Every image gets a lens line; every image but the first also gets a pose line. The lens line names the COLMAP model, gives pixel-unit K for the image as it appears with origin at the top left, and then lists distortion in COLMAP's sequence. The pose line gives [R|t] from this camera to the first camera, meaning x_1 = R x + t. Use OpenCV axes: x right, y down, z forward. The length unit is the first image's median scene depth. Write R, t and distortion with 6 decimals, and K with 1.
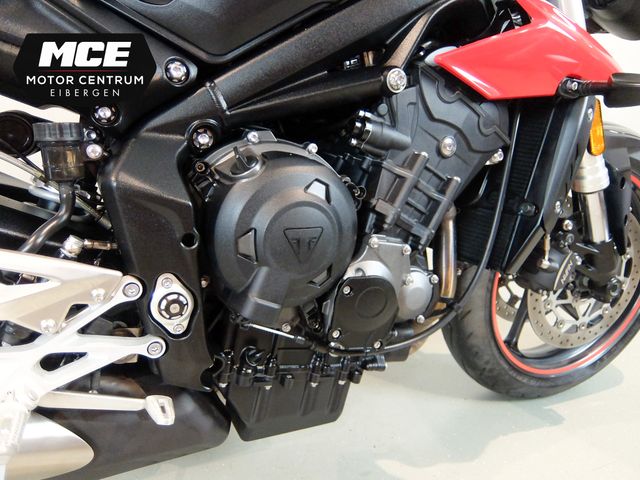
lens RADIAL K [[480.1, 0, 320.7], [0, 480.1, 242.8], [0, 0, 1]] dist [-0.018253, 0.000629]
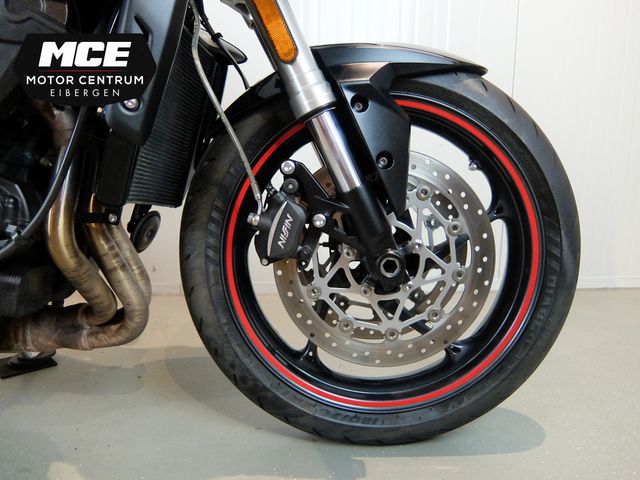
lens RADIAL K [[480.1, 0, 319.9], [0, 480.1, 236.5], [0, 0, 1]] dist [-0.018253, 0.000629]
pose [[0.922108, -0.011173, -0.386771, 1.256463], [-0.061292, 0.982745, -0.174516, 0.286583], [0.382047, 0.184629, 0.905512, 0.557131]]
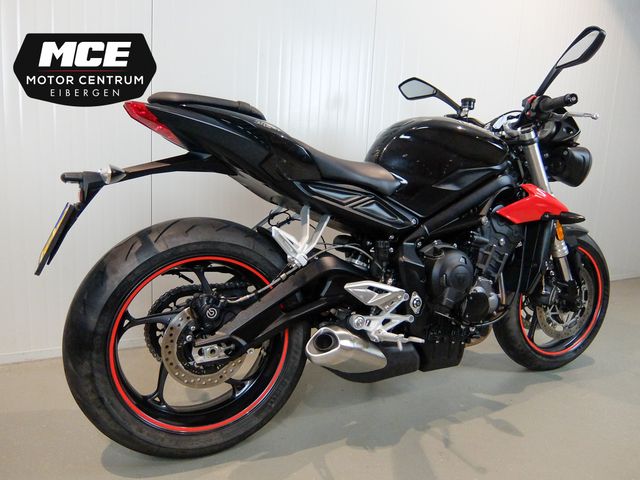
lens RADIAL K [[480.1, 0, 322.4], [0, 480.1, 241.1], [0, 0, 1]] dist [-0.018253, 0.000629]
pose [[0.998850, -0.039712, 0.026863, -0.809098], [0.043518, 0.986100, -0.160354, 0.175104], [-0.020122, 0.161339, 0.986694, -1.606987]]
